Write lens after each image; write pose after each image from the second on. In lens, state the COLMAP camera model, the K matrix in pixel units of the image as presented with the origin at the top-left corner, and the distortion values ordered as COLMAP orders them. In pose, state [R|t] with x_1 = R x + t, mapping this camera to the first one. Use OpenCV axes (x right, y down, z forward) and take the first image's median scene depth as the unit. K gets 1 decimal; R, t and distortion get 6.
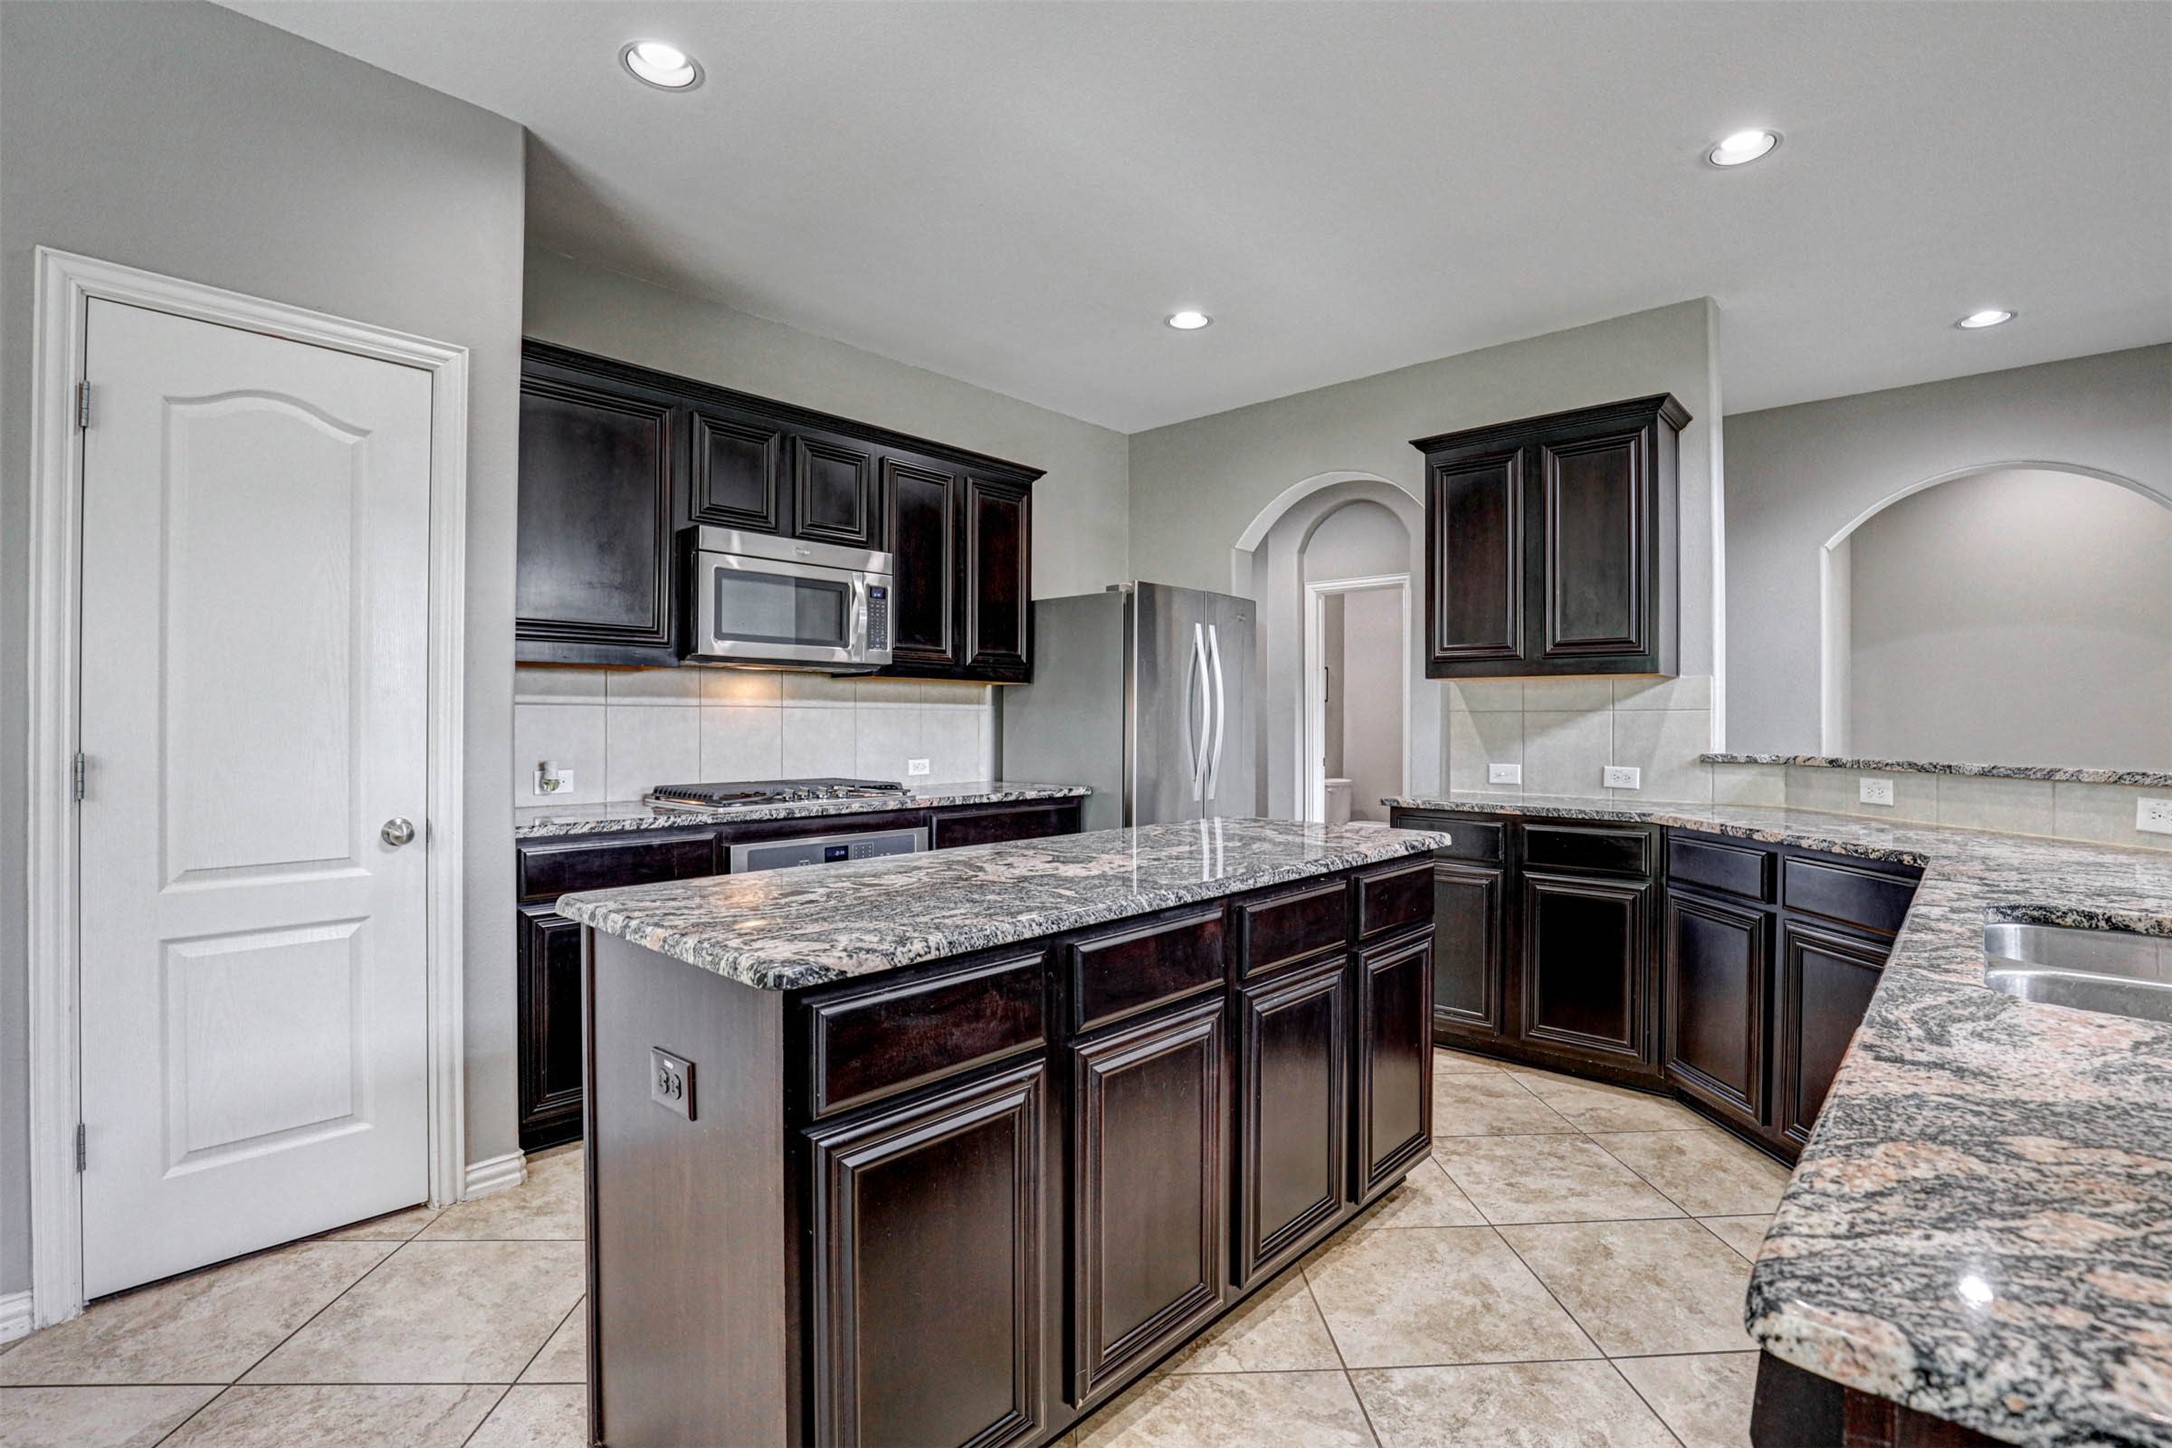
lens RADIAL K [[990.6, 0, 1095.8], [0, 990.6, 725.3], [0, 0, 1]] dist [-0.023466, 0.000231]
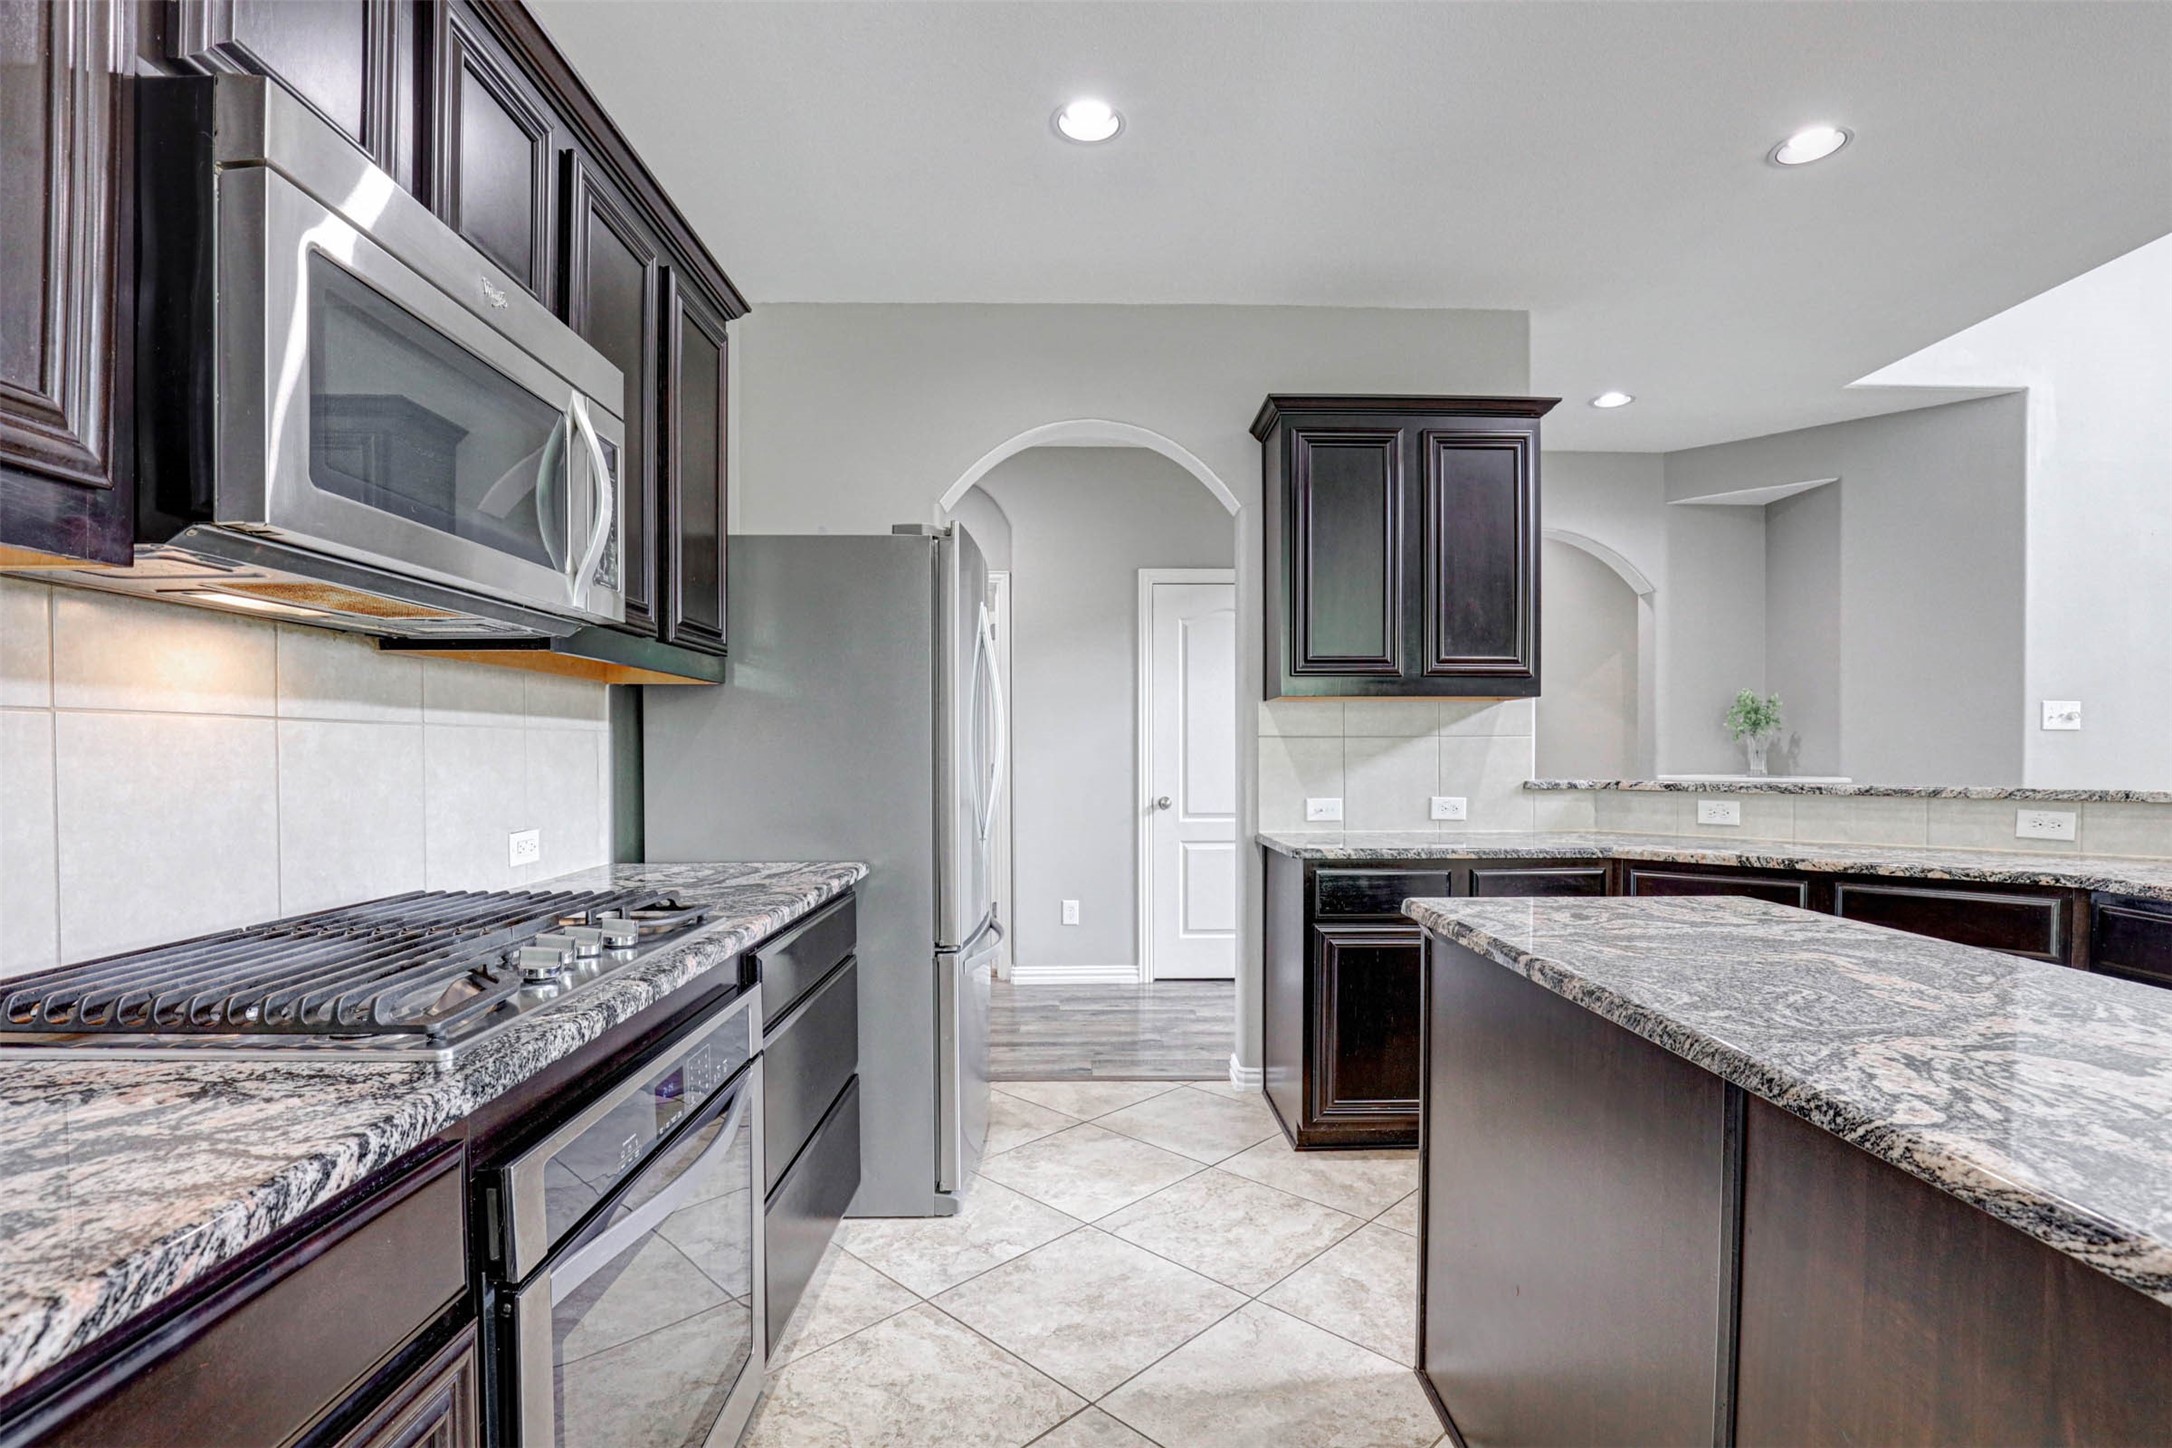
lens RADIAL K [[1015.6, 0, 1087.1], [0, 1015.6, 773.5], [0, 0, 1]] dist [-0.030814, -0.000086]
pose [[0.724938, -0.020483, 0.688509, -0.378201], [0.006068, 0.999709, 0.023352, -0.004497], [-0.688787, -0.012751, 0.724851, 0.547426]]
